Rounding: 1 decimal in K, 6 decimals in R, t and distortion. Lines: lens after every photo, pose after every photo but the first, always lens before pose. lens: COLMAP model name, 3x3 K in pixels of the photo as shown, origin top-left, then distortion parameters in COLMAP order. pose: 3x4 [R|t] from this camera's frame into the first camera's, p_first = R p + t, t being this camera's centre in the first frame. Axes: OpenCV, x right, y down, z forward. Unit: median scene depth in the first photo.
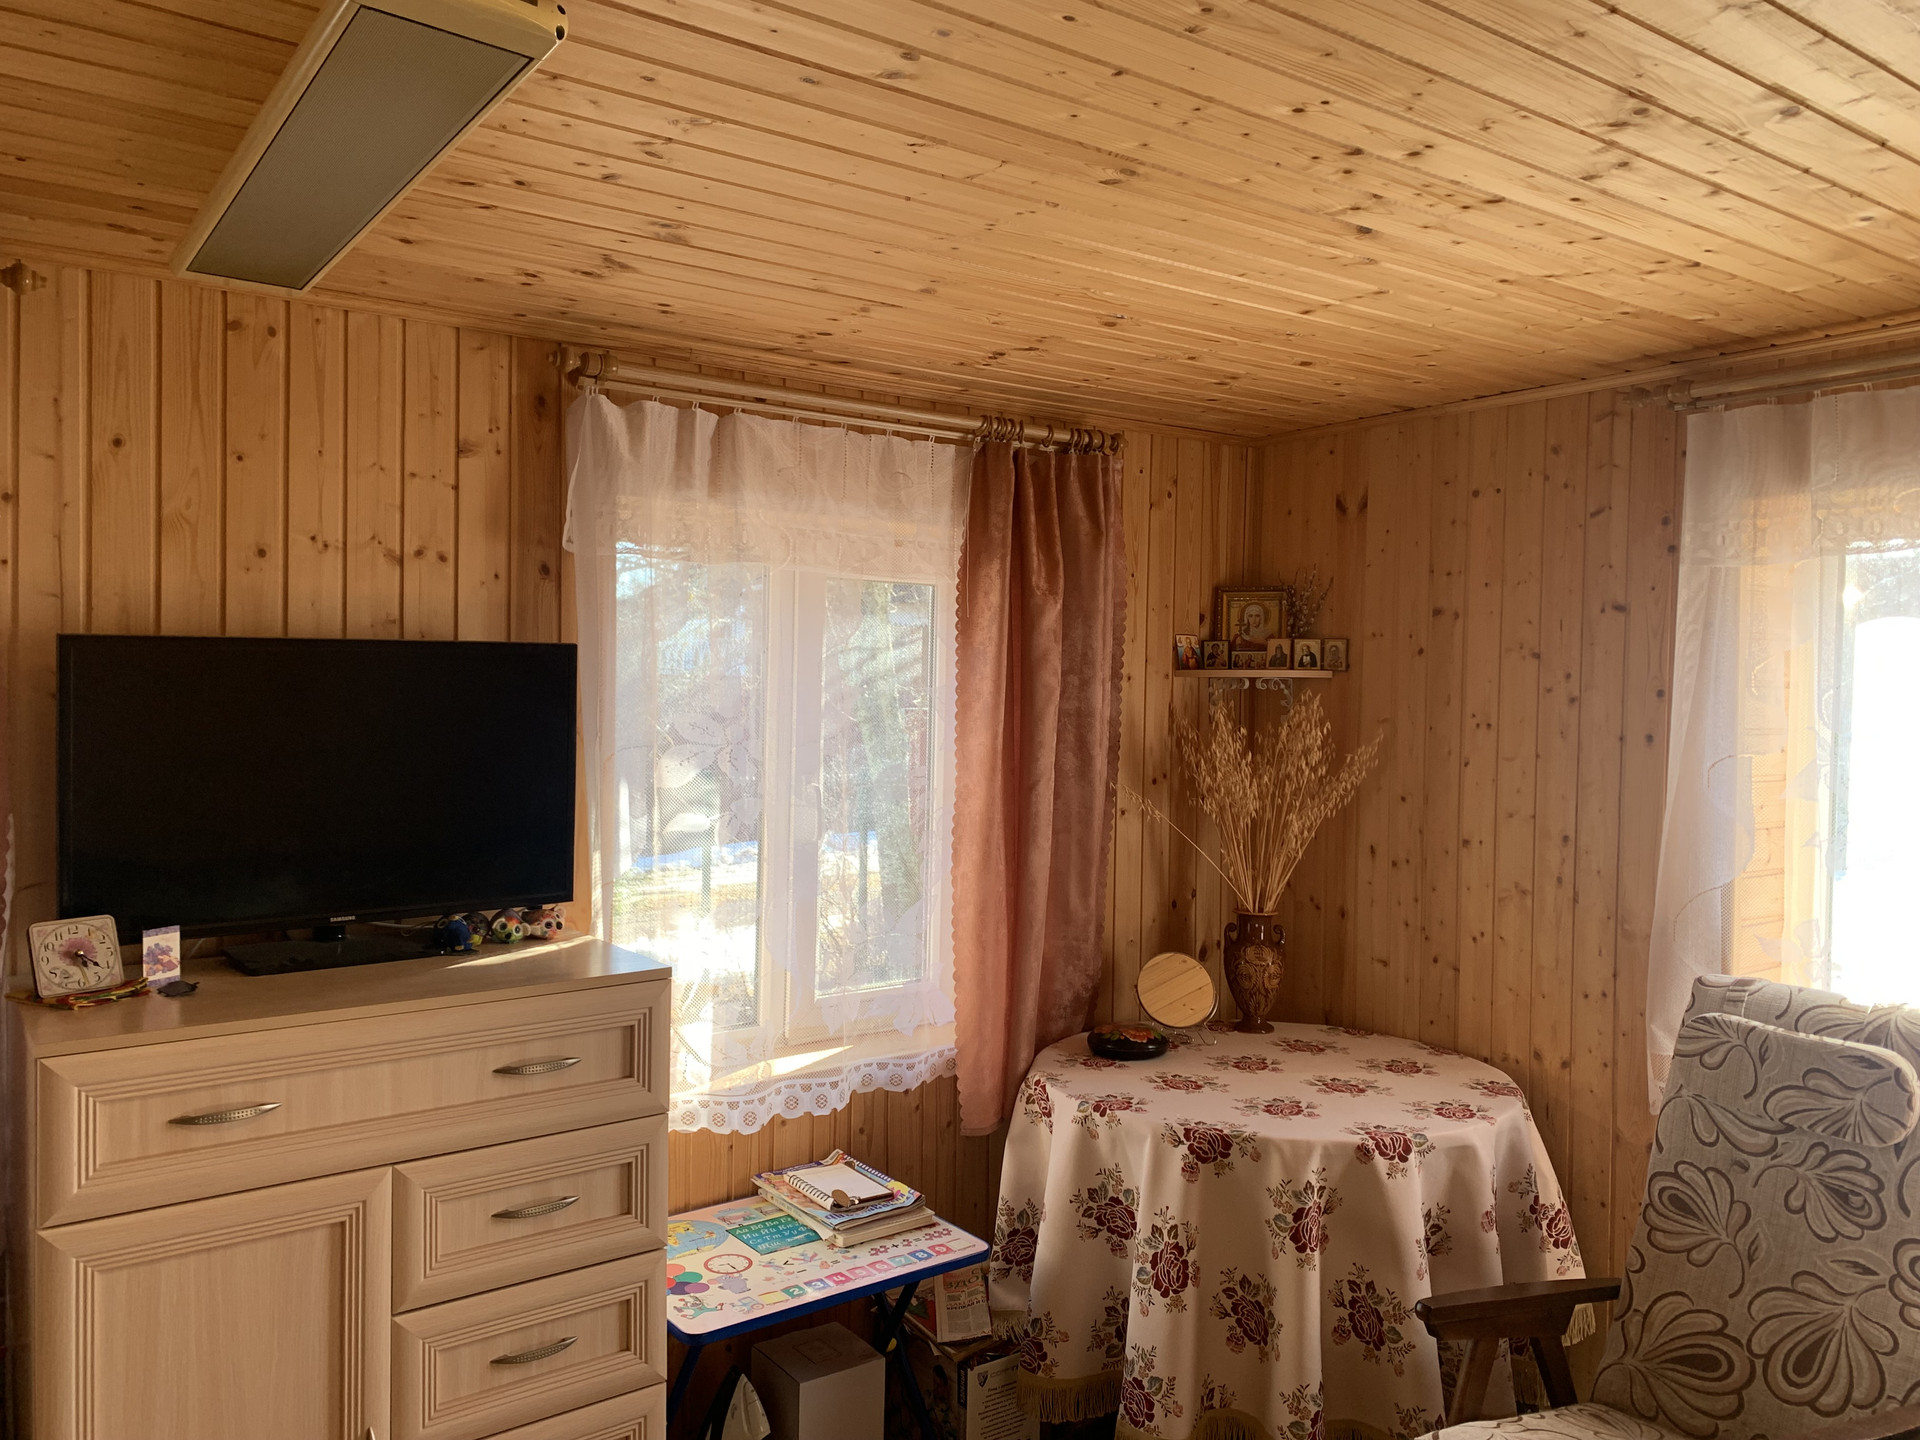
lens RADIAL K [[1443.6, 0, 964.3], [0, 1443.6, 706.4], [0, 0, 1]] dist [0.044125, -0.053784]
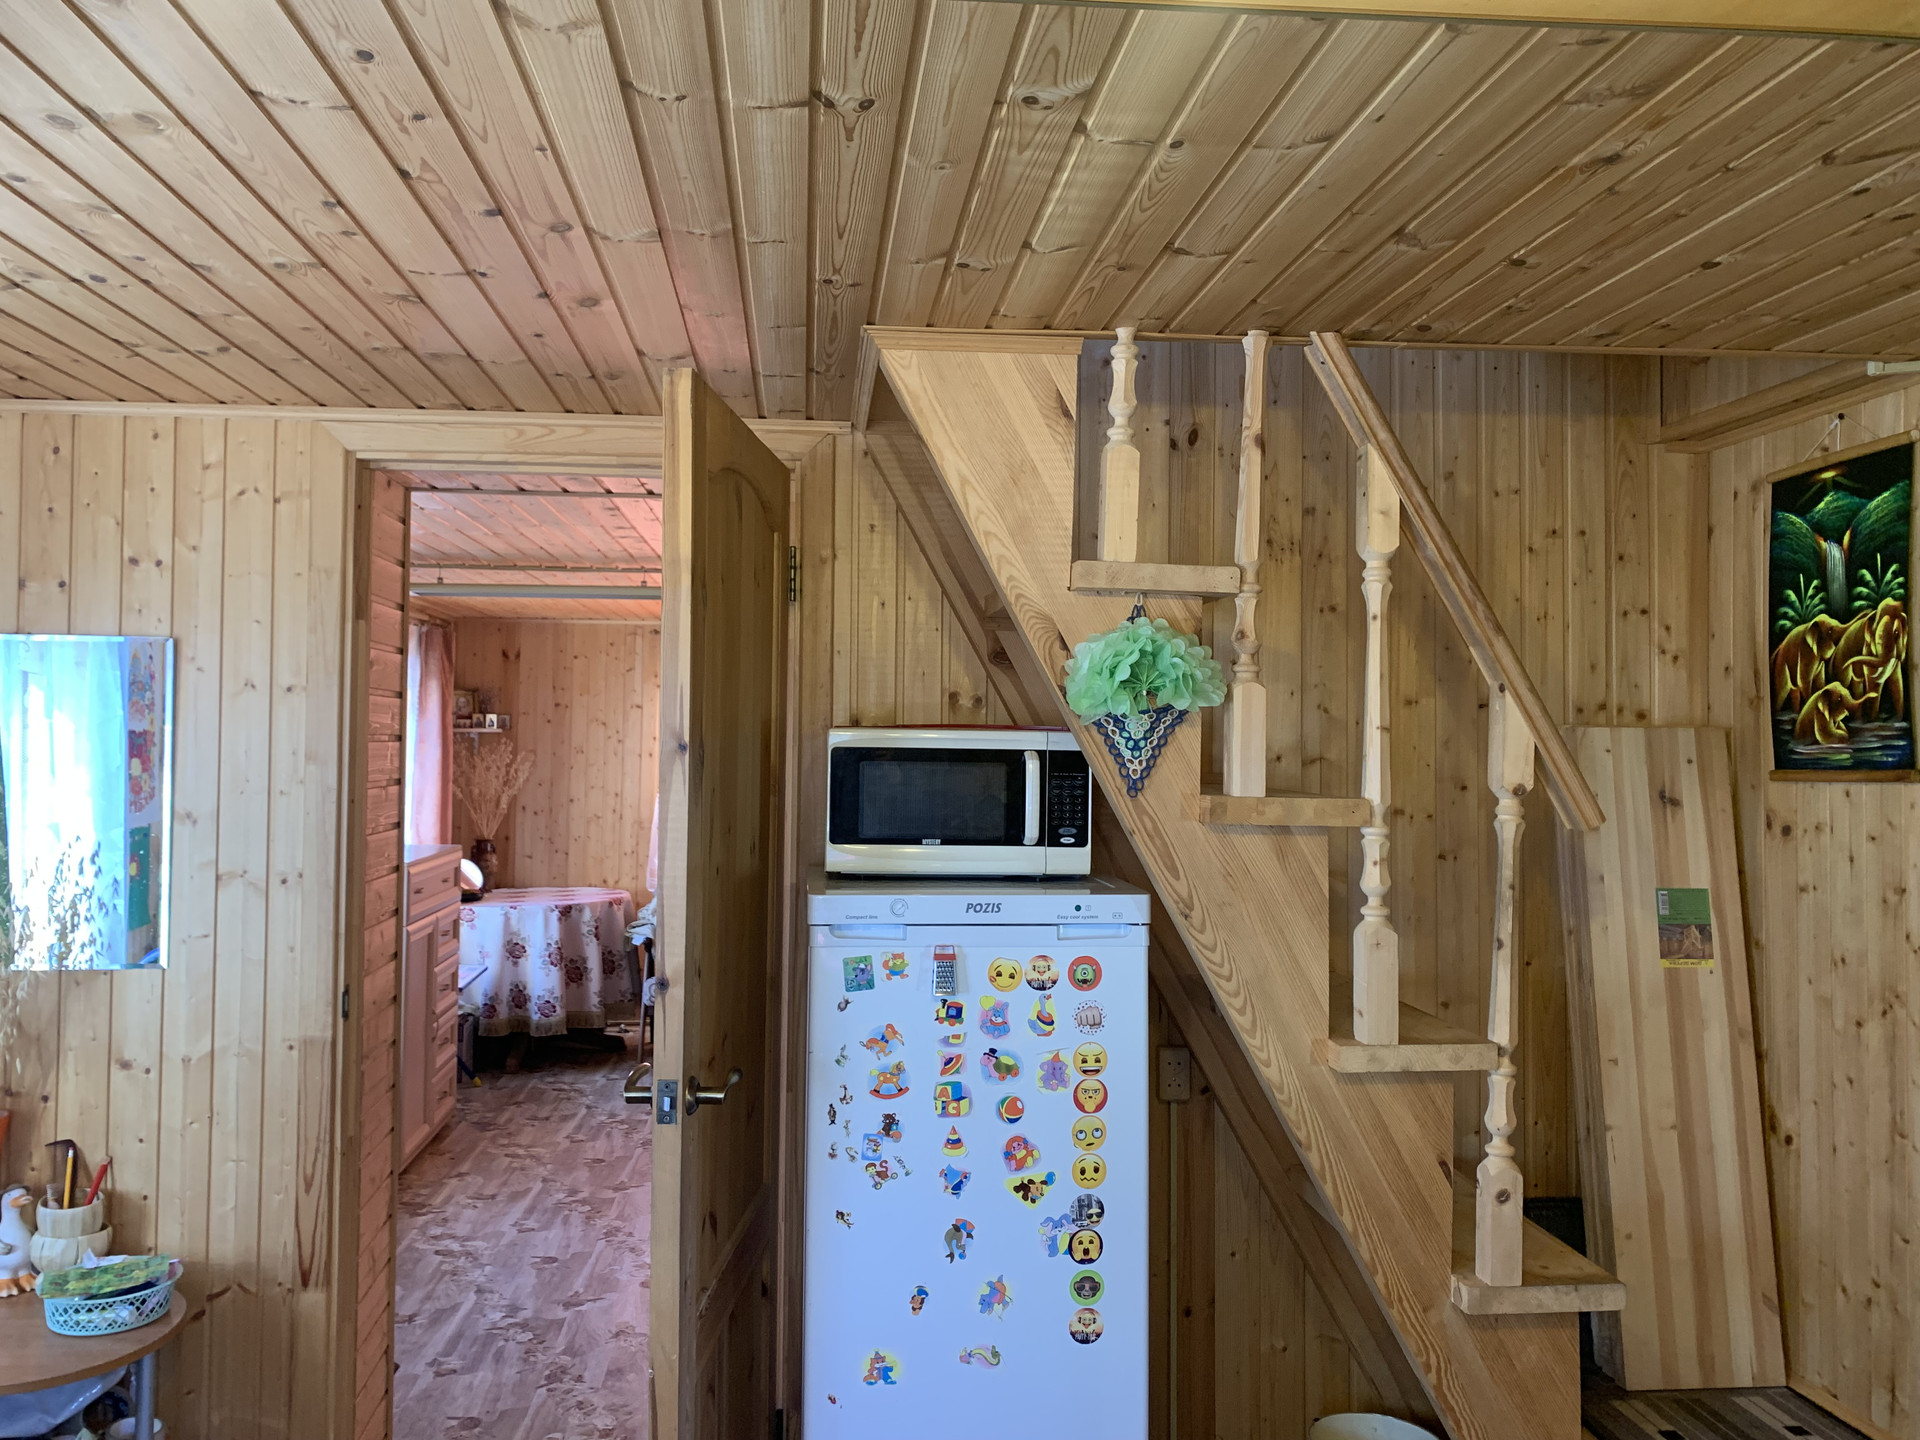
lens RADIAL K [[1443.6, 0, 977.6], [0, 1443.6, 705.3], [0, 0, 1]] dist [0.044125, -0.053784]
pose [[0.489029, 0.013612, 0.872161, -1.581333], [0.012586, 0.999664, -0.022659, -0.001669], [-0.872177, 0.022058, 0.488694, -0.856218]]
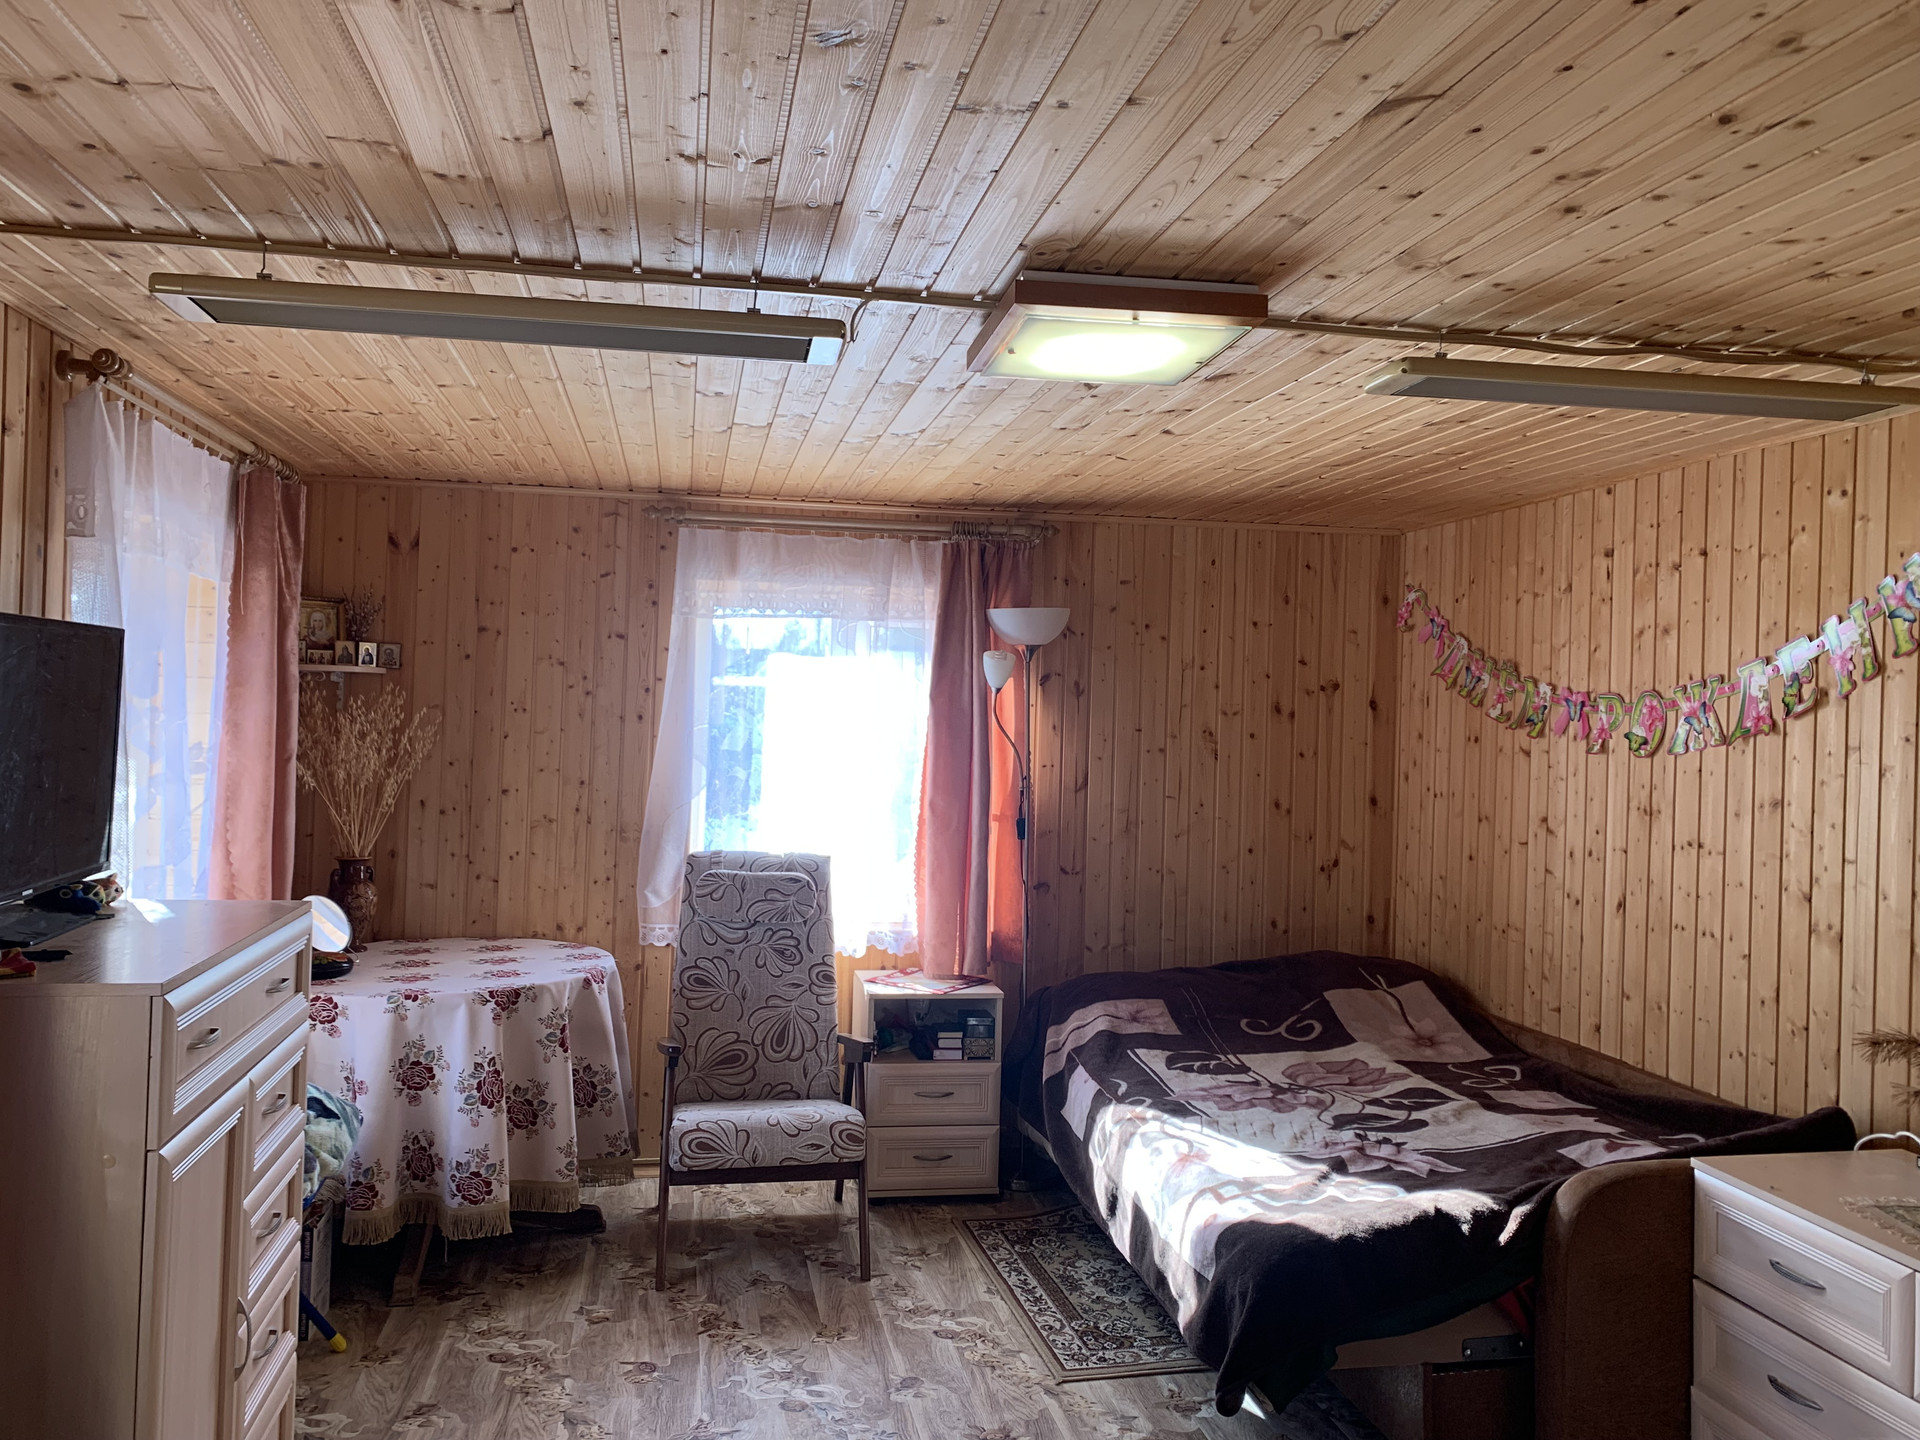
lens RADIAL K [[1443.6, 0, 957.2], [0, 1443.6, 706.4], [0, 0, 1]] dist [0.044125, -0.053784]
pose [[0.421385, 0.005165, 0.906867, -0.846763], [-0.006144, 0.999977, -0.002840, 0.012087], [-0.906861, -0.004375, 0.421407, -0.011560]]
